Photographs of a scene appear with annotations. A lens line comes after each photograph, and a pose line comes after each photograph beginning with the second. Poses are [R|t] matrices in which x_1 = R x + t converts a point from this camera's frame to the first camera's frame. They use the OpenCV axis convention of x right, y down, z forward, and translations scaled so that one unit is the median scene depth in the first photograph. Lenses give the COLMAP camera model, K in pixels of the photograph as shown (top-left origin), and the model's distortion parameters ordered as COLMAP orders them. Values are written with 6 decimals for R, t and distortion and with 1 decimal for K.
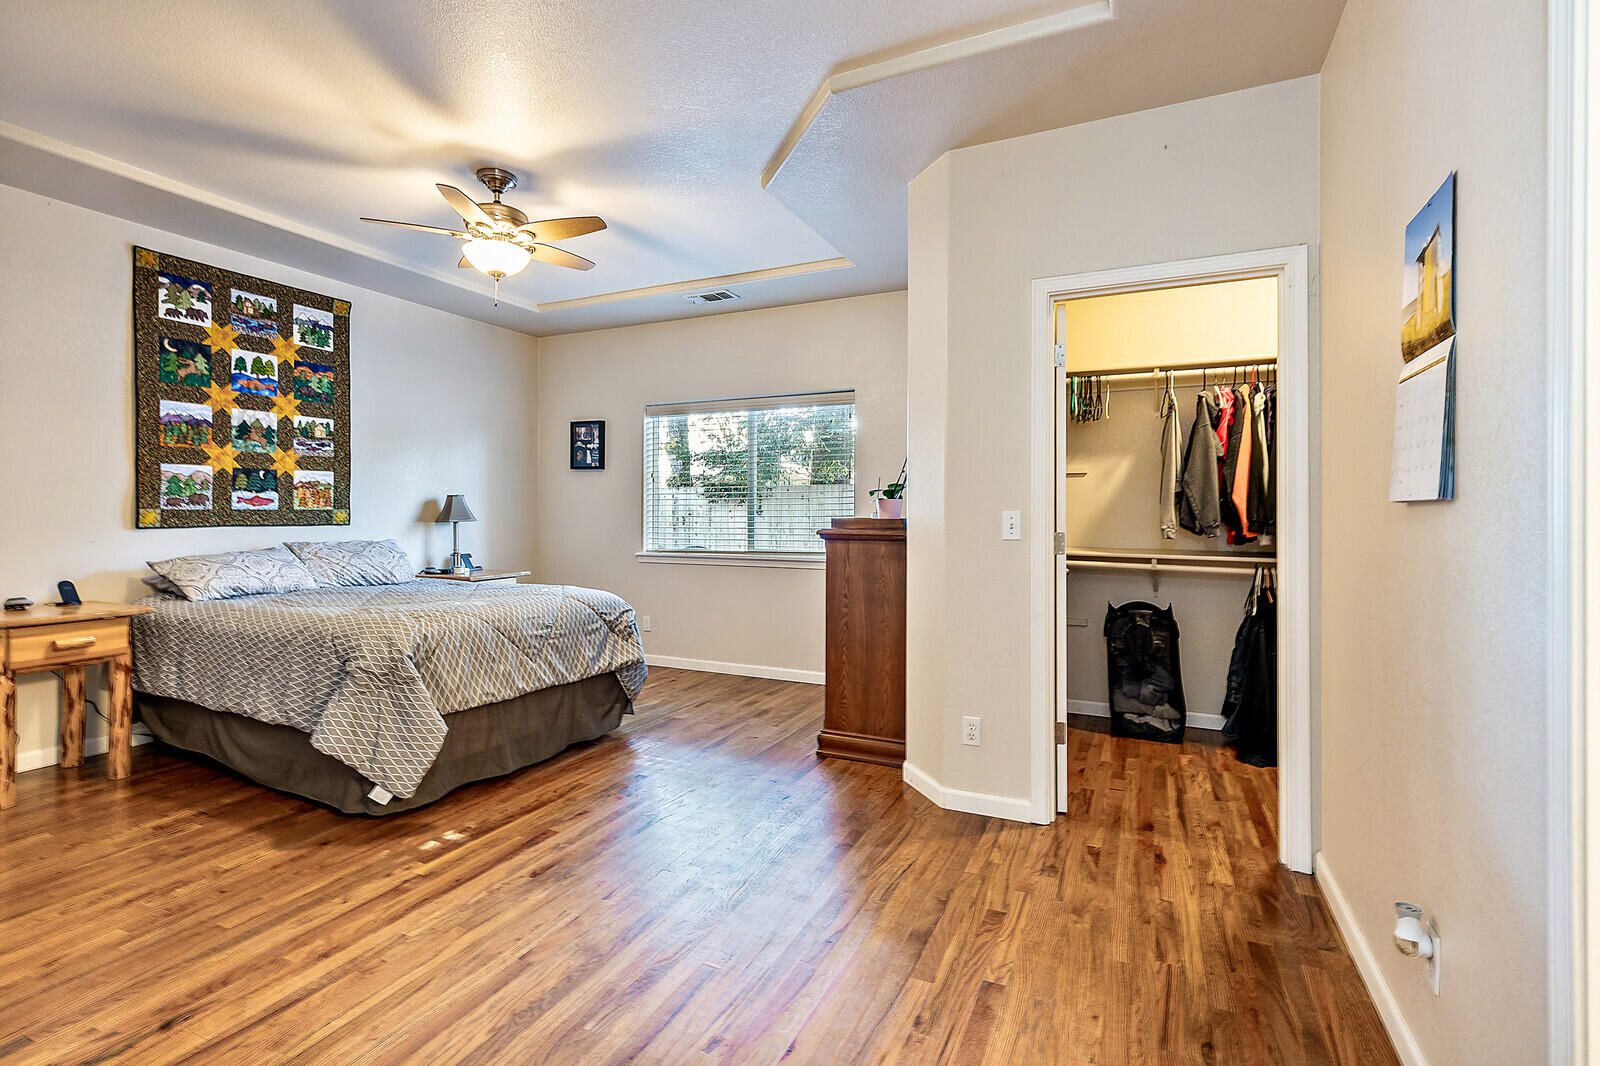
lens RADIAL K [[729.6, 0, 780.6], [0, 729.6, 514.1], [0, 0, 1]] dist [0.010449, -0.001747]
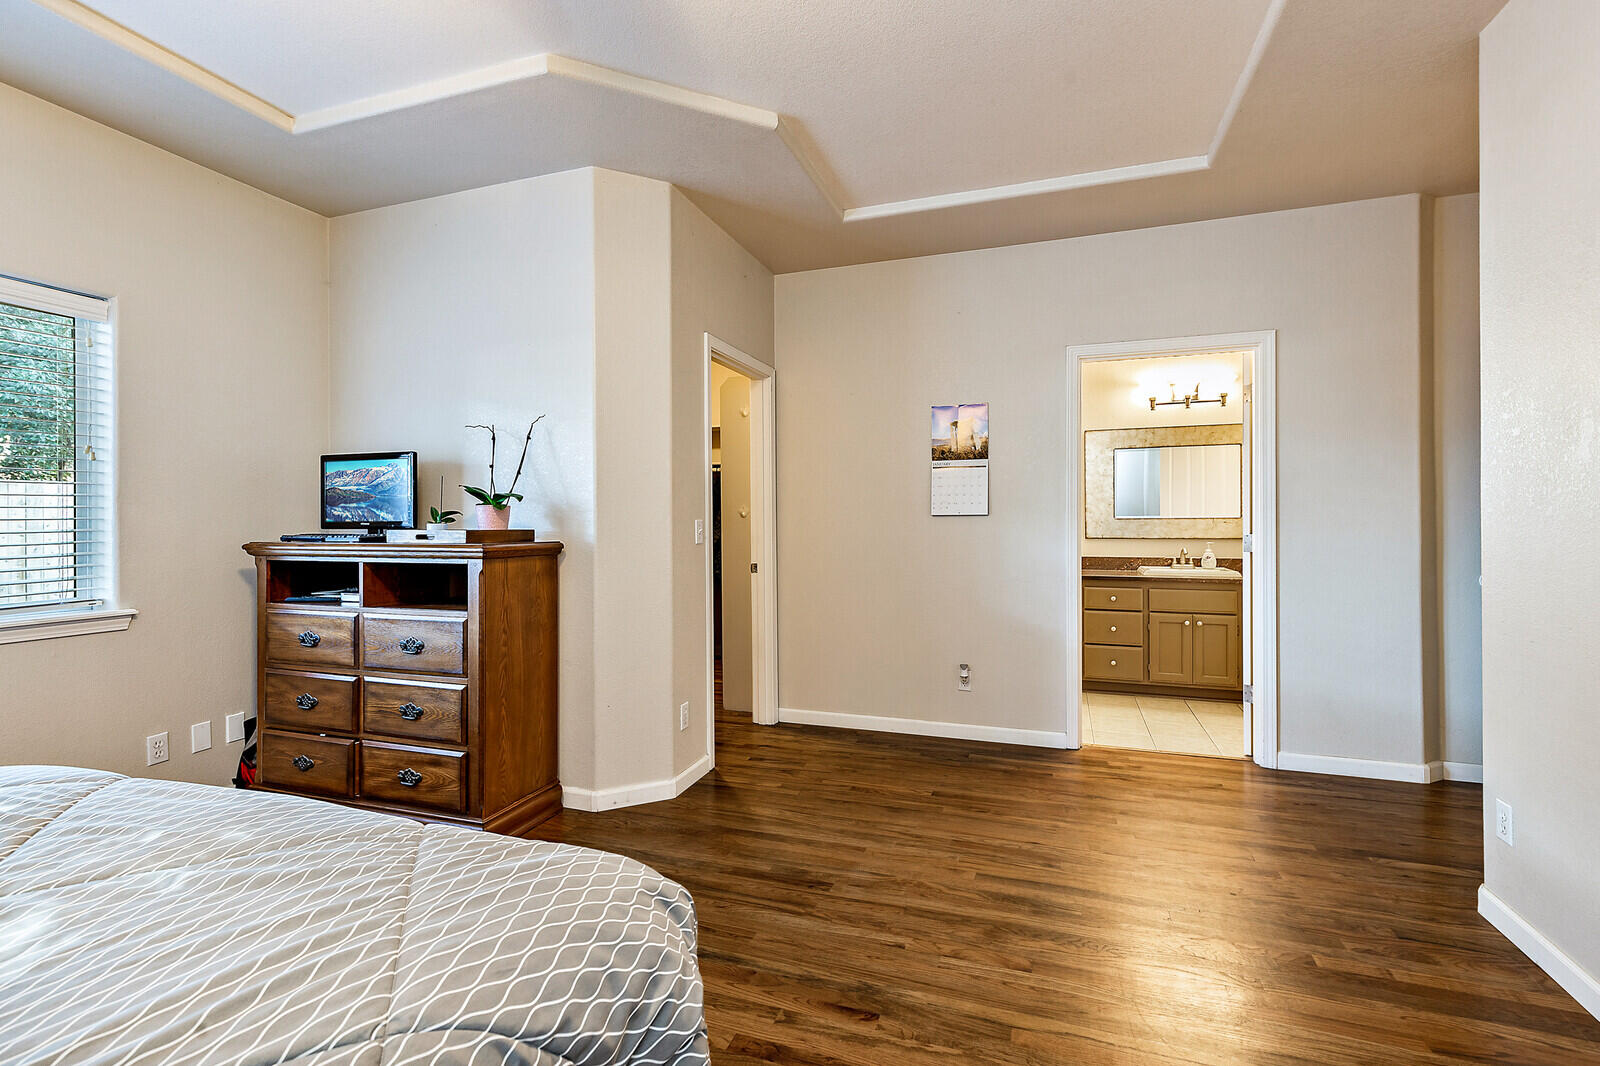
lens RADIAL K [[729.6, 0, 797.8], [0, 729.6, 524.5], [0, 0, 1]] dist [0.010449, -0.001747]
pose [[-0.123061, -0.003995, 0.992391, -0.720937], [0.003626, 0.999983, 0.004475, -0.002152], [-0.992392, 0.004149, -0.123045, 0.795331]]
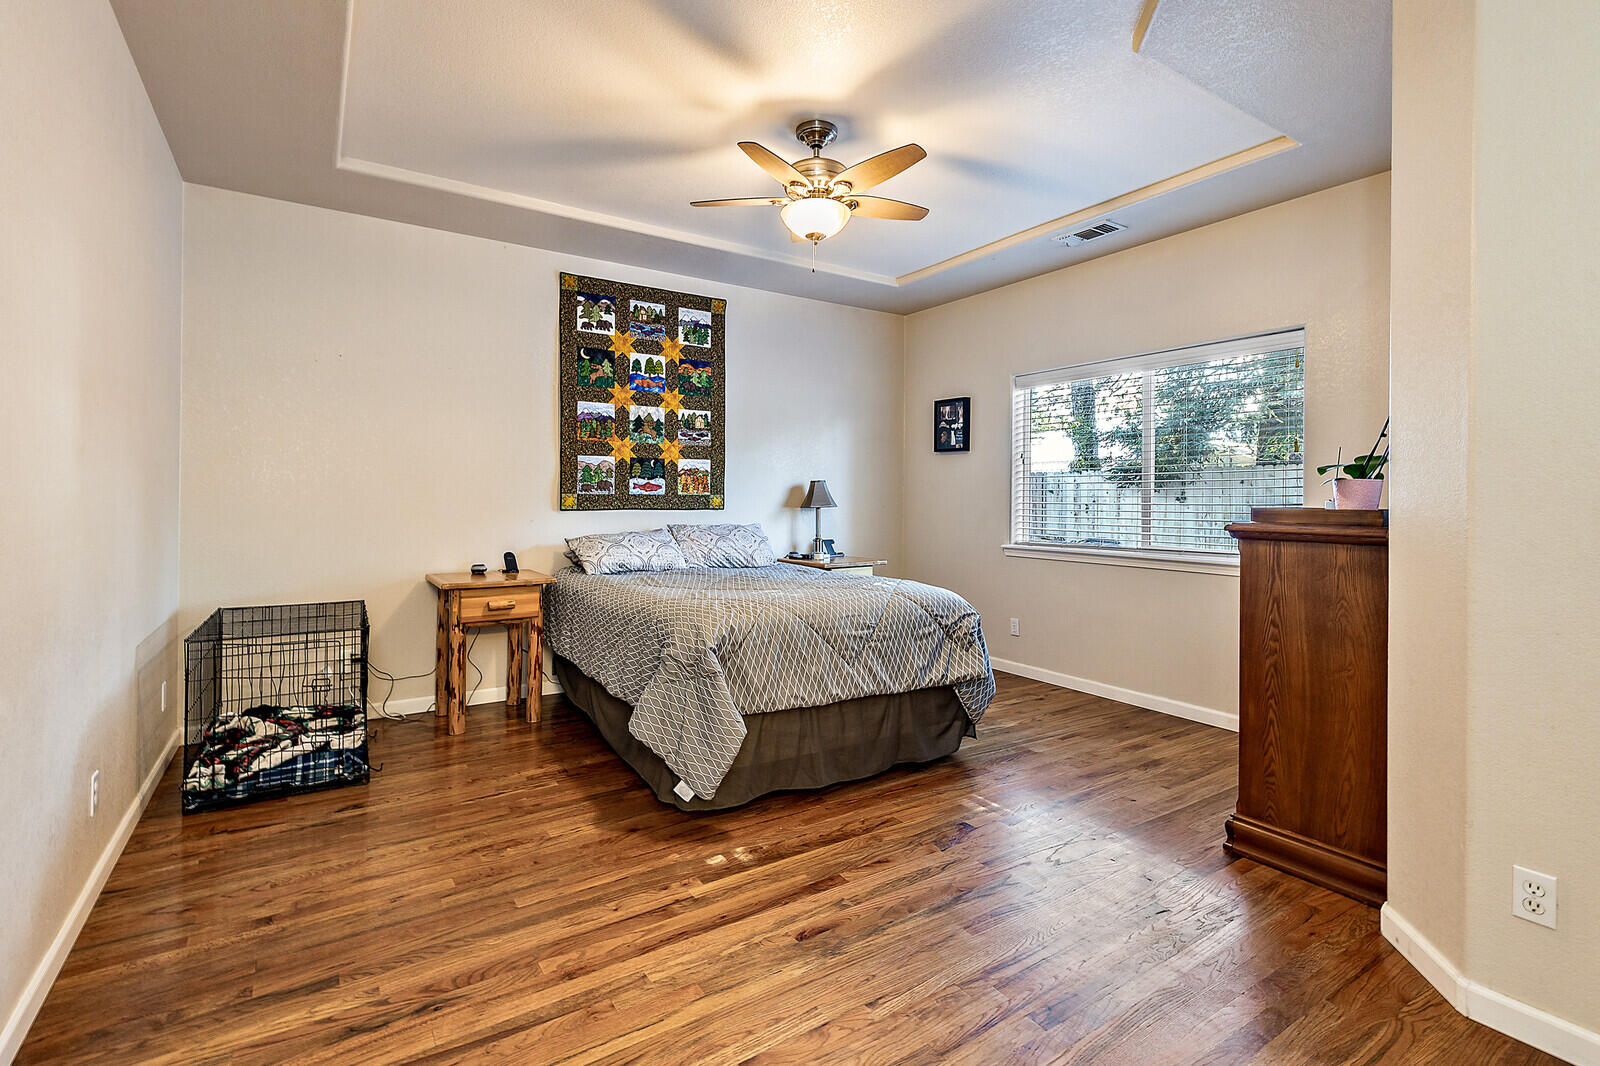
lens RADIAL K [[729.6, 0, 792.1], [0, 729.6, 496.2], [0, 0, 1]] dist [0.010449, -0.001747]
pose [[0.861677, 0.002477, -0.507451, 0.049304], [-0.005637, 0.999973, -0.004692, 0.000357], [0.507425, 0.006904, 0.861668, 0.192457]]
